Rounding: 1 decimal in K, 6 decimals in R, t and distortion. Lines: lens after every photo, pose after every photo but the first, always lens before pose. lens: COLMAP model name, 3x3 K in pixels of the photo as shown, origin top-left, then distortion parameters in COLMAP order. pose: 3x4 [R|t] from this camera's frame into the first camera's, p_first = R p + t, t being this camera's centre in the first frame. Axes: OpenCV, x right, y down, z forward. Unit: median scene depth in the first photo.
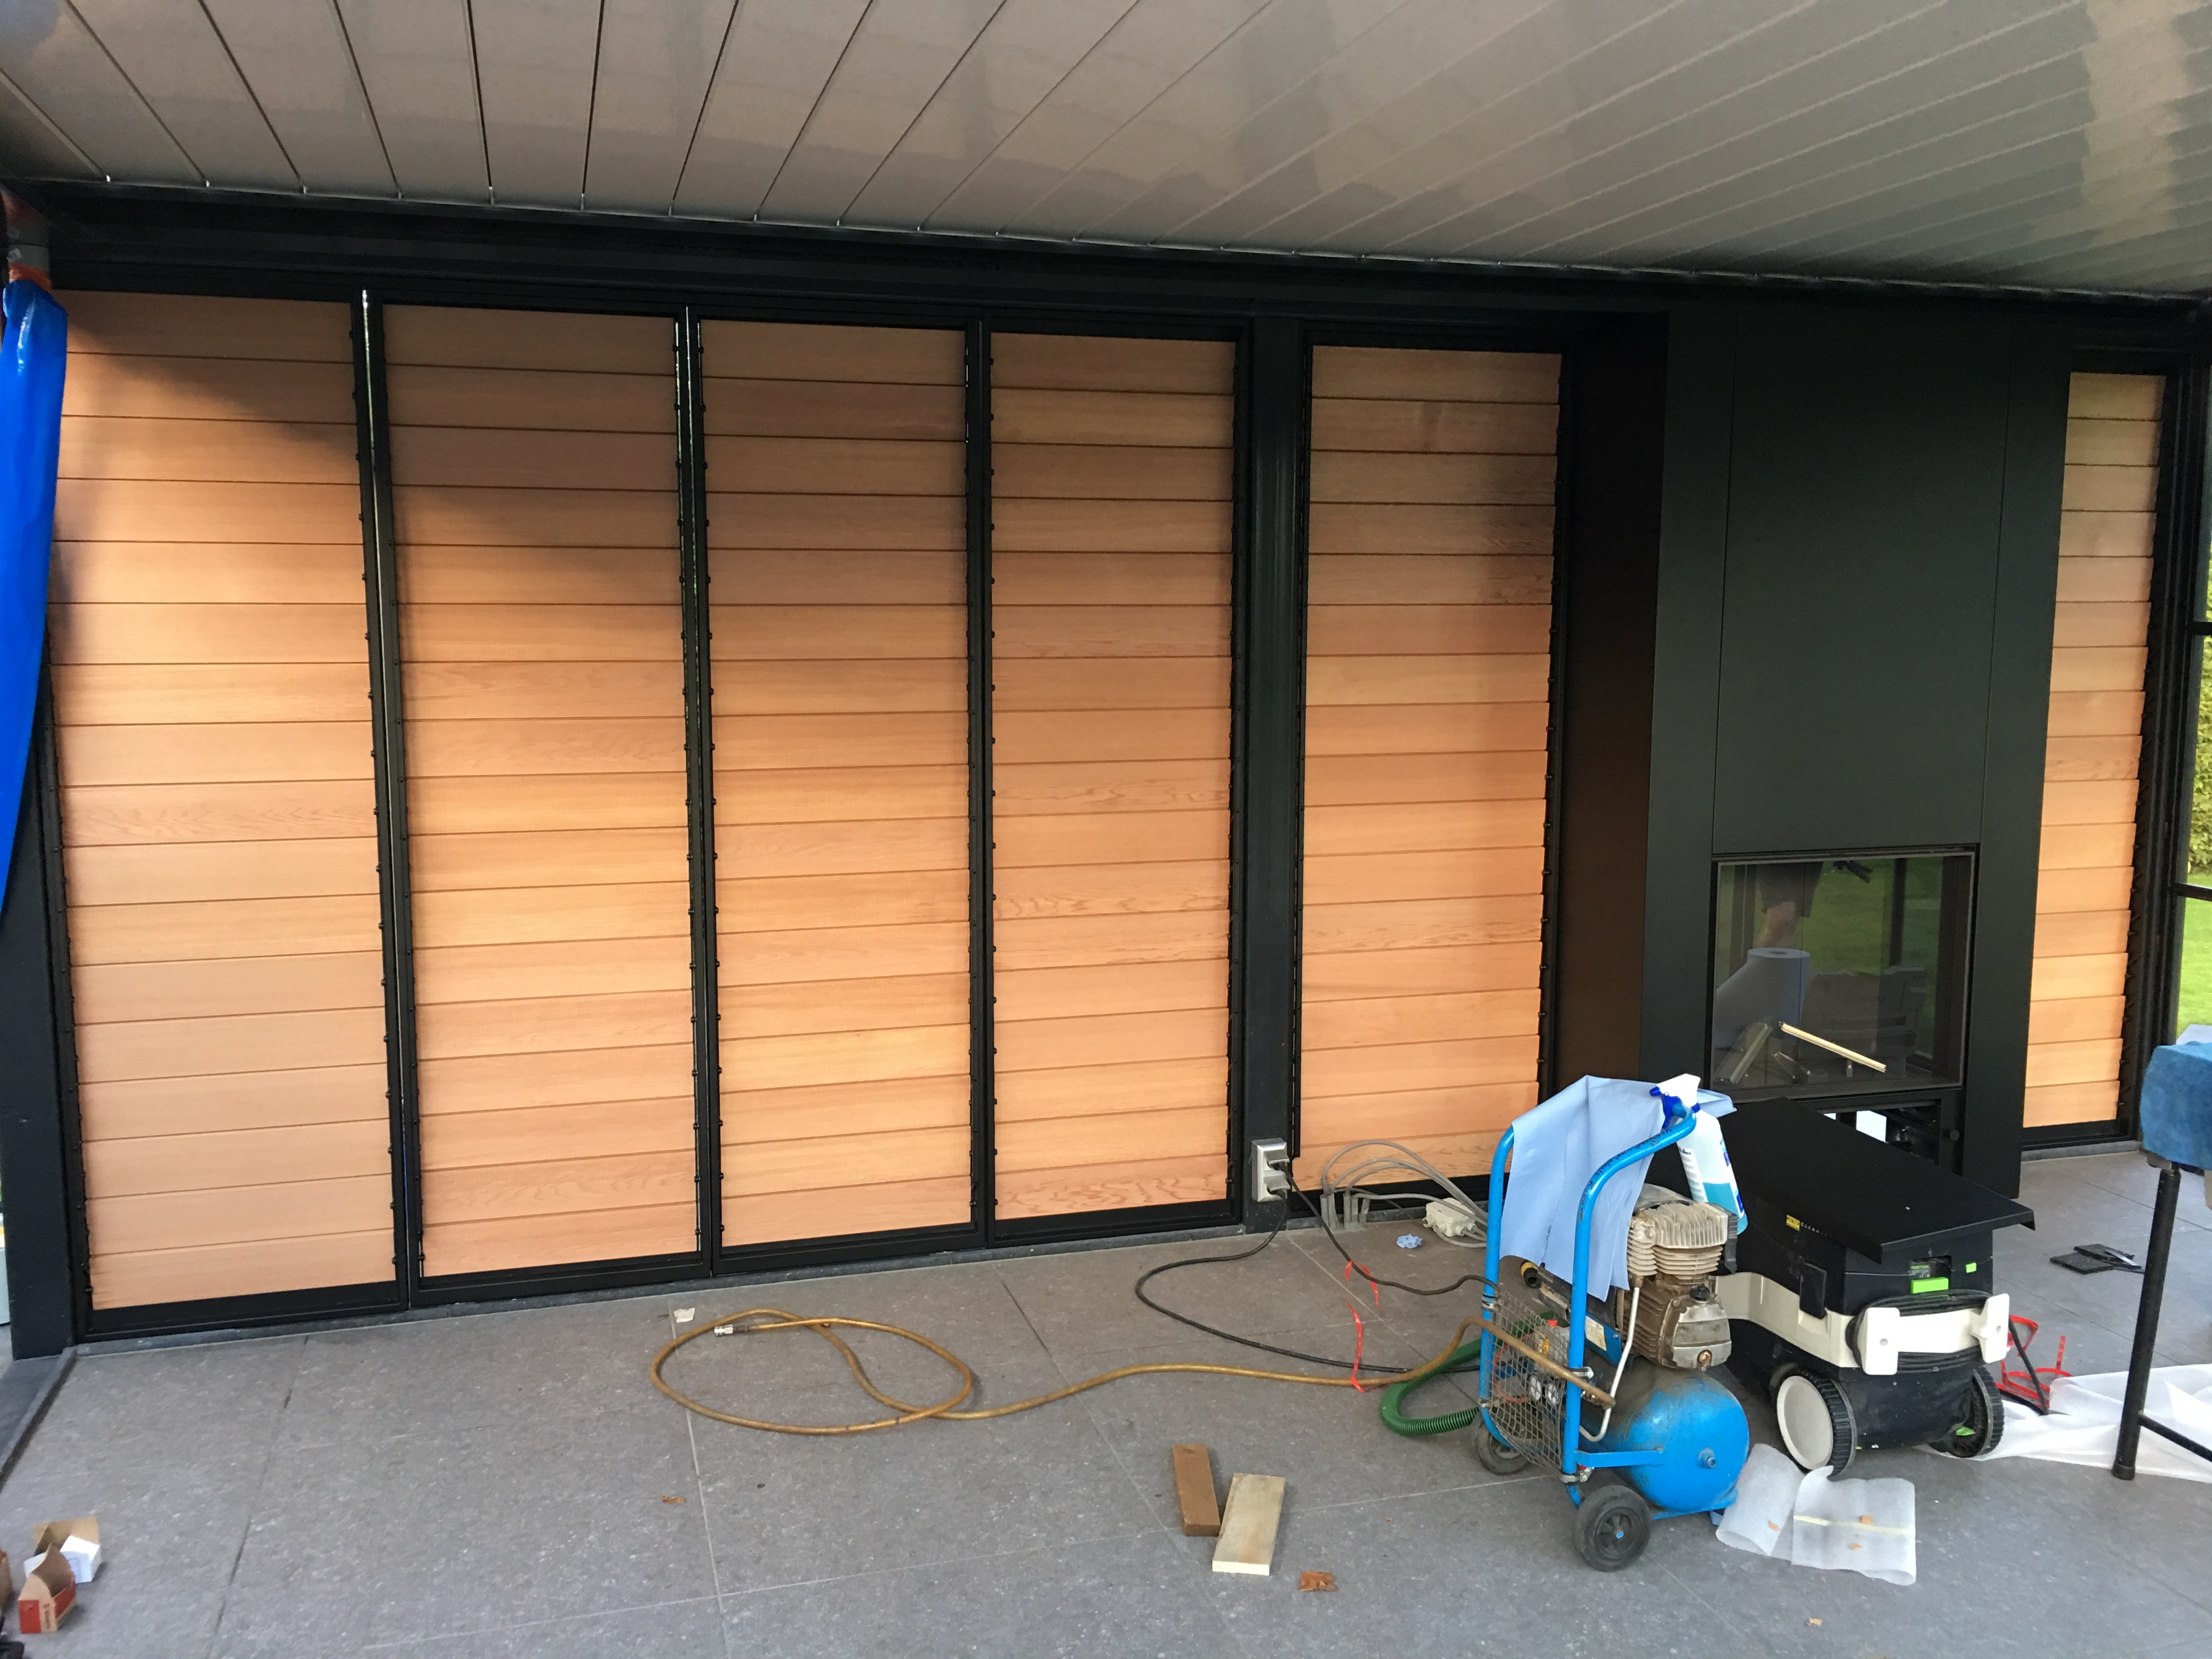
lens RADIAL K [[1883.6, 0, 1091.8], [0, 1883.6, 826.3], [0, 0, 1]] dist [0.079573, -0.101075]
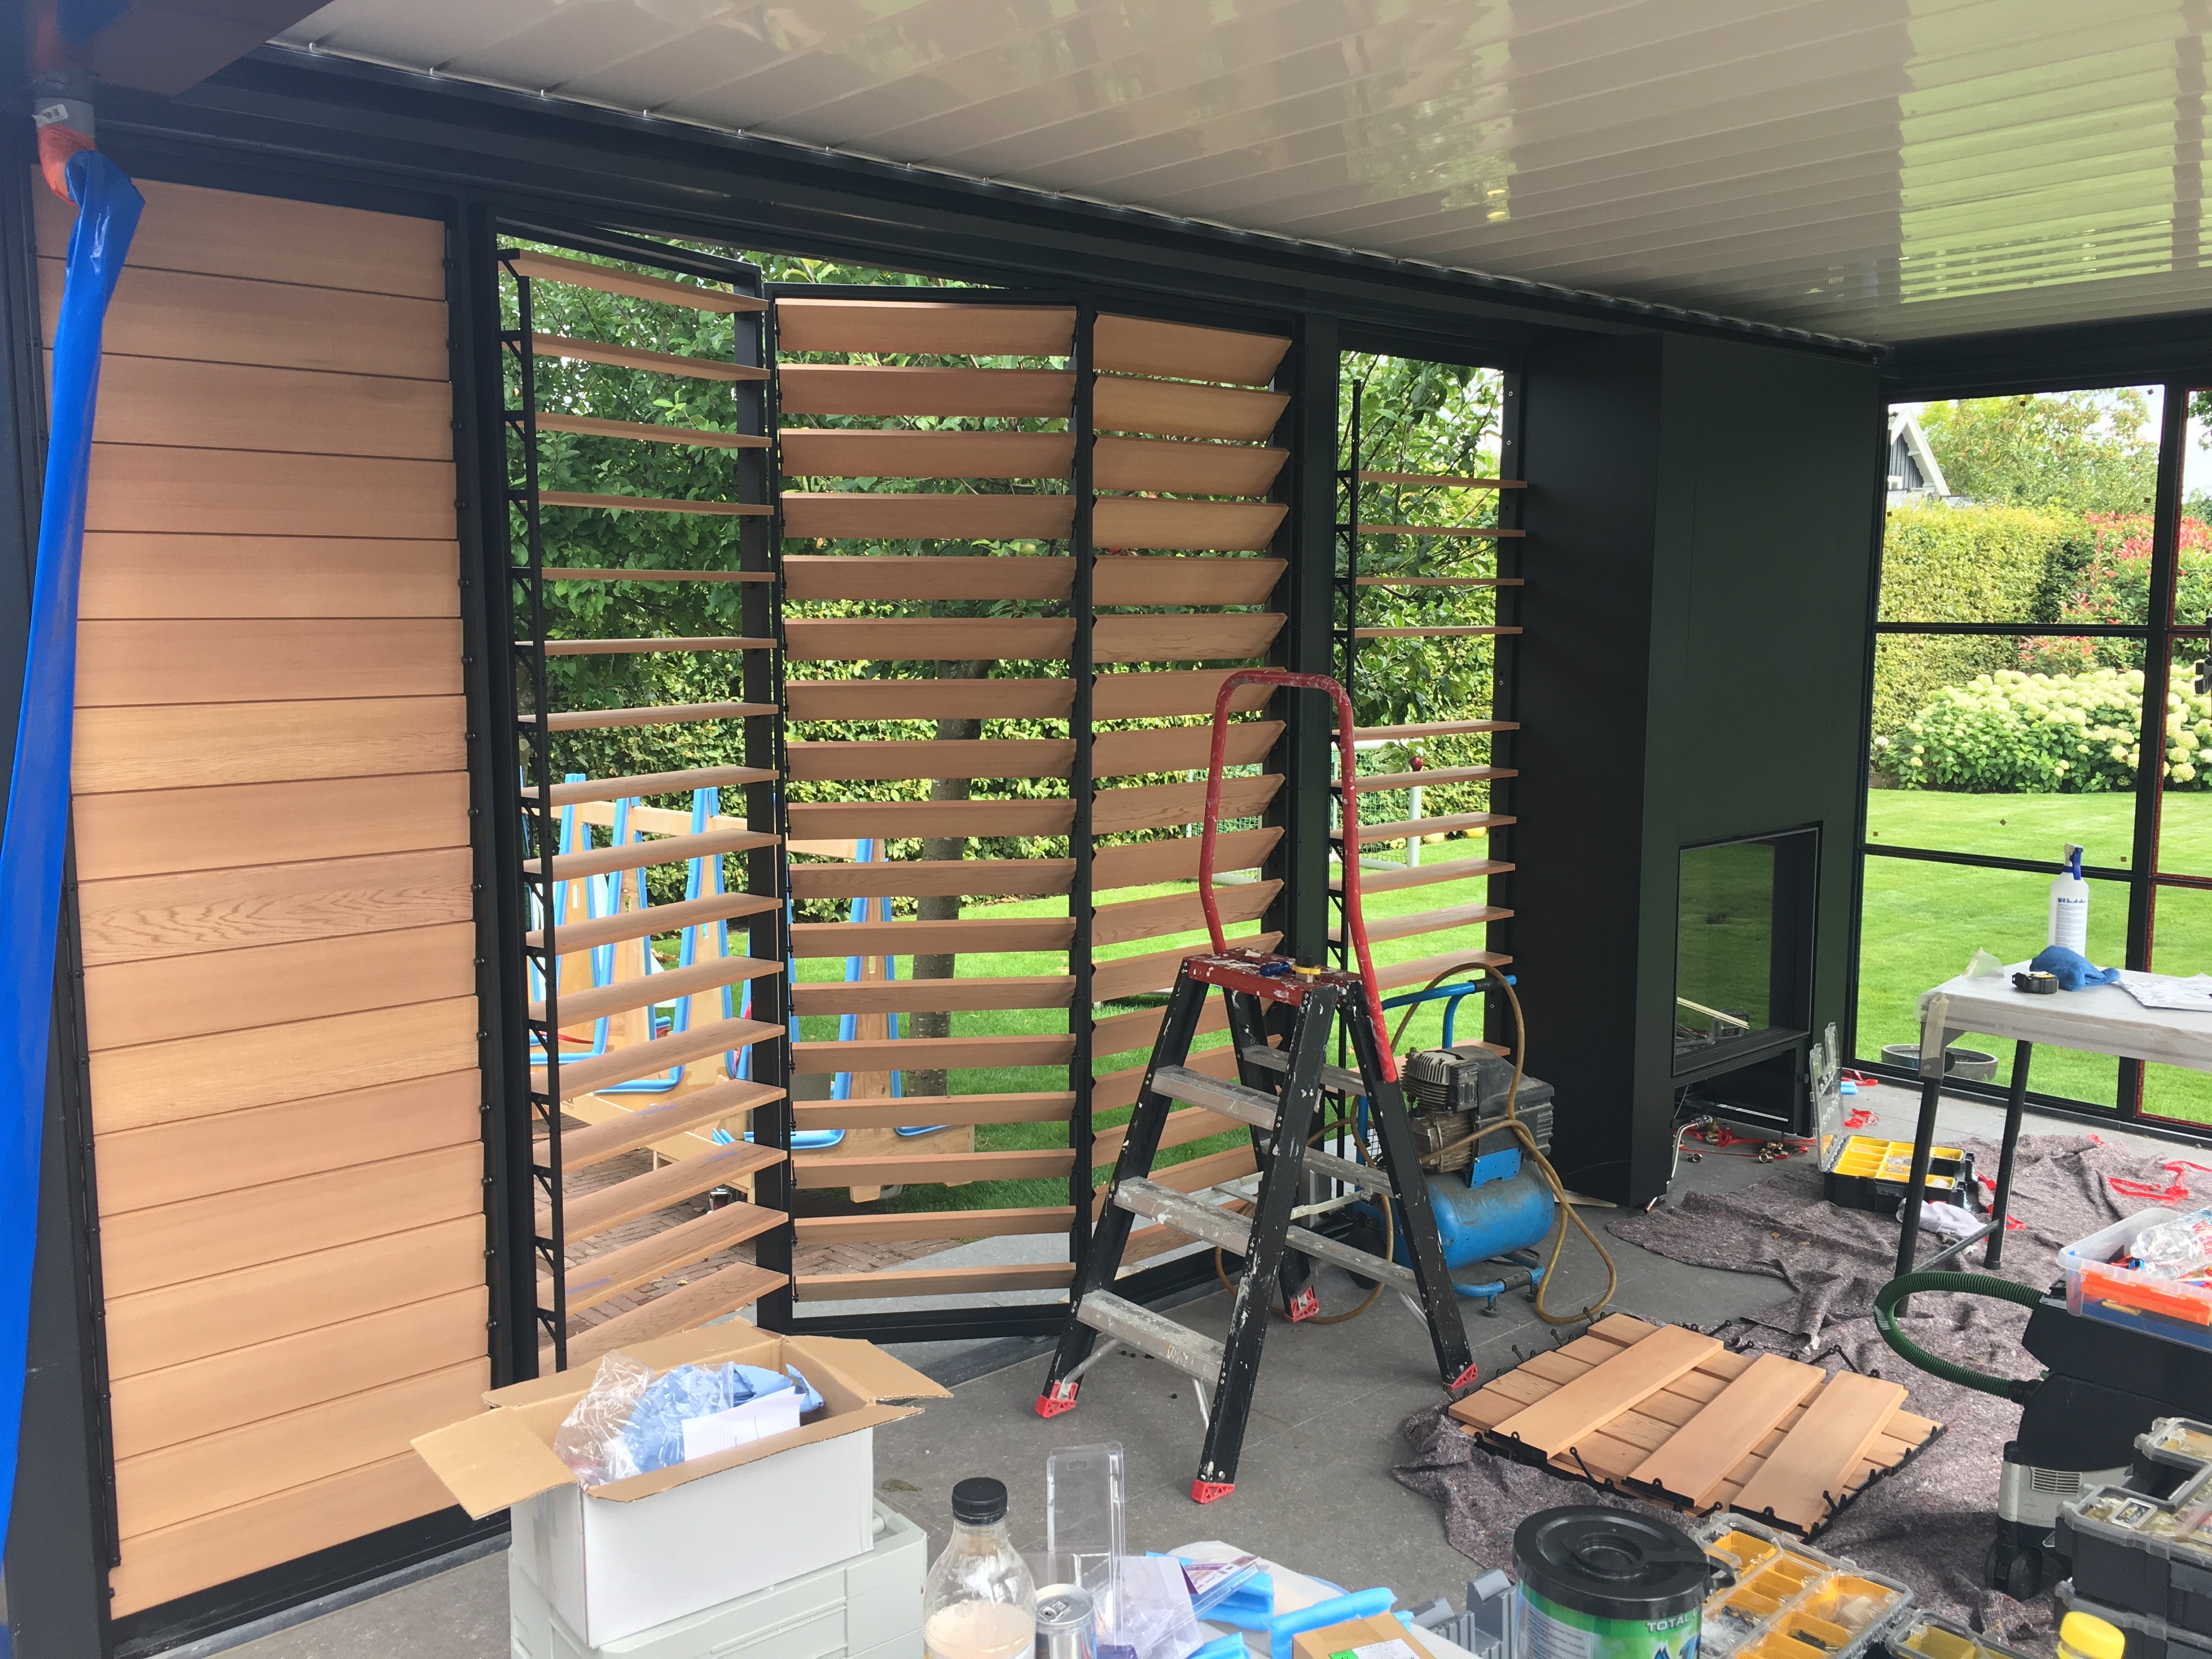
lens RADIAL K [[1883.6, 0, 1108.5], [0, 1883.6, 826.4], [0, 0, 1]] dist [0.079573, -0.101075]
pose [[0.895601, -0.053077, 0.441680, -0.457601], [0.051532, 0.998551, 0.015505, -0.029371], [-0.441863, 0.008874, 0.897039, 0.189252]]
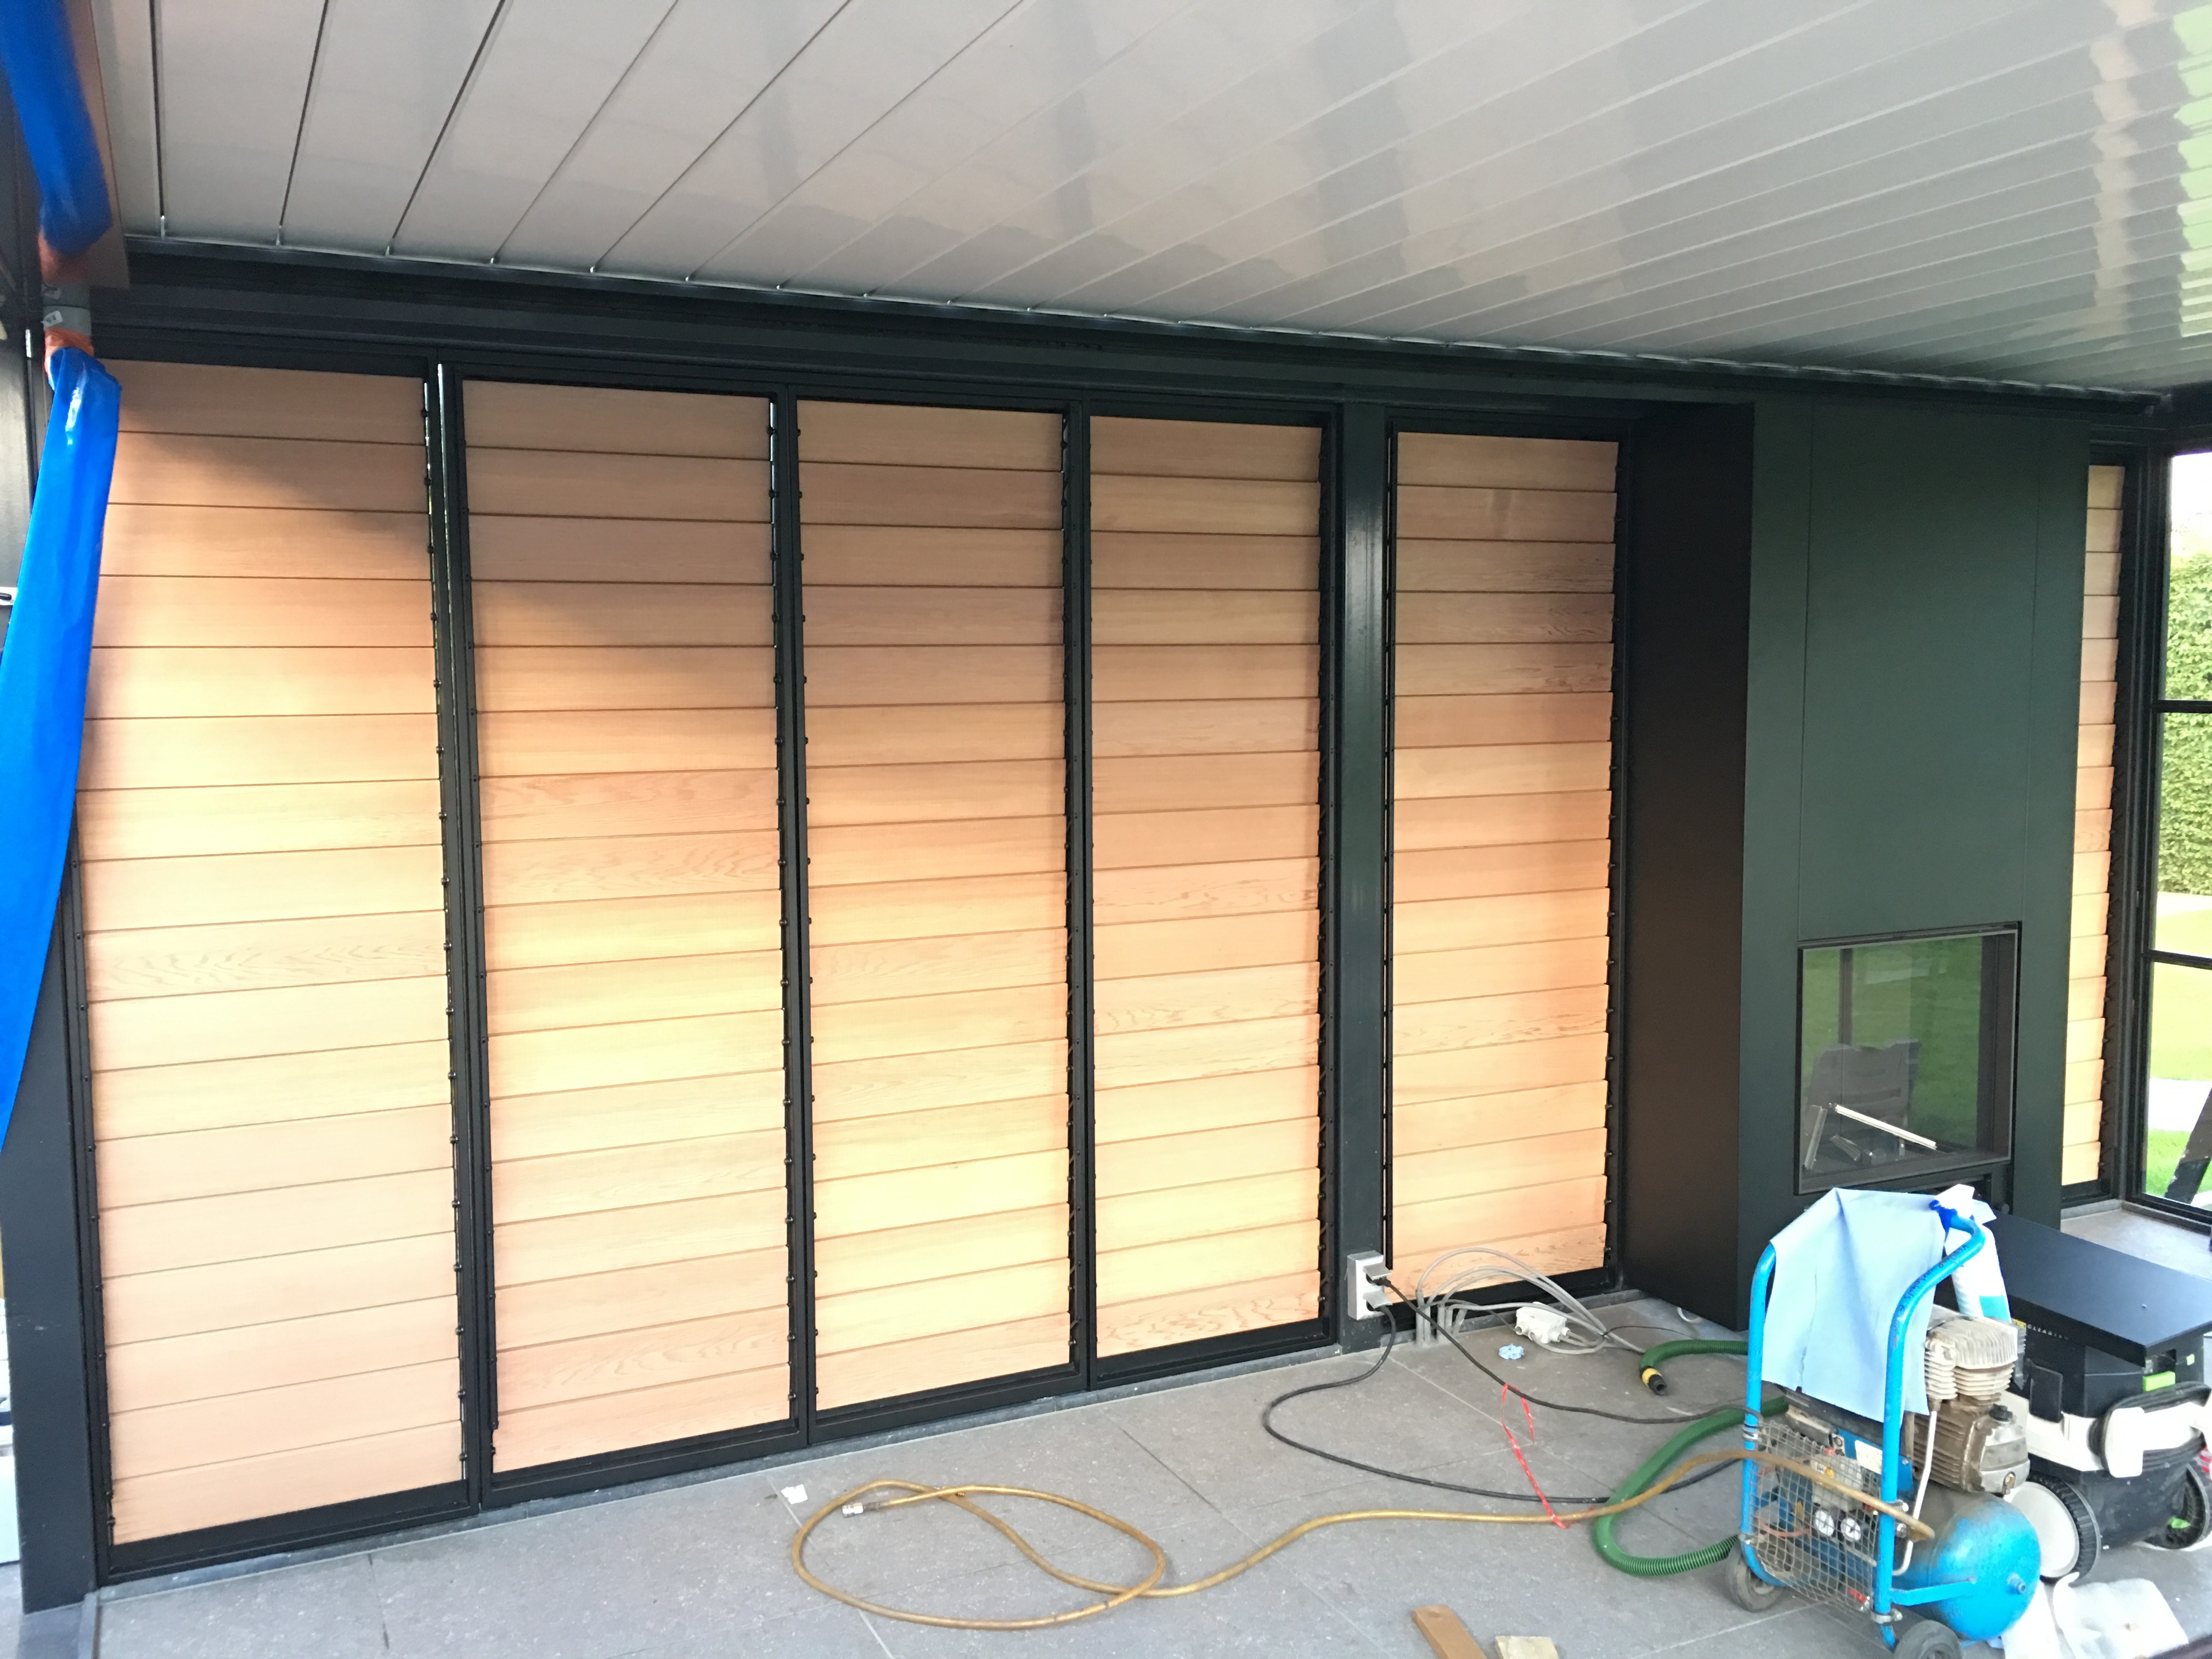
lens RADIAL K [[1883.6, 0, 1094.0], [0, 1883.6, 823.0], [0, 0, 1]] dist [0.079573, -0.101075]
pose [[0.986732, -0.022113, 0.160842, -0.207908], [0.027663, 0.999094, -0.032349, -0.026668], [-0.159981, 0.036369, 0.986450, 0.073945]]
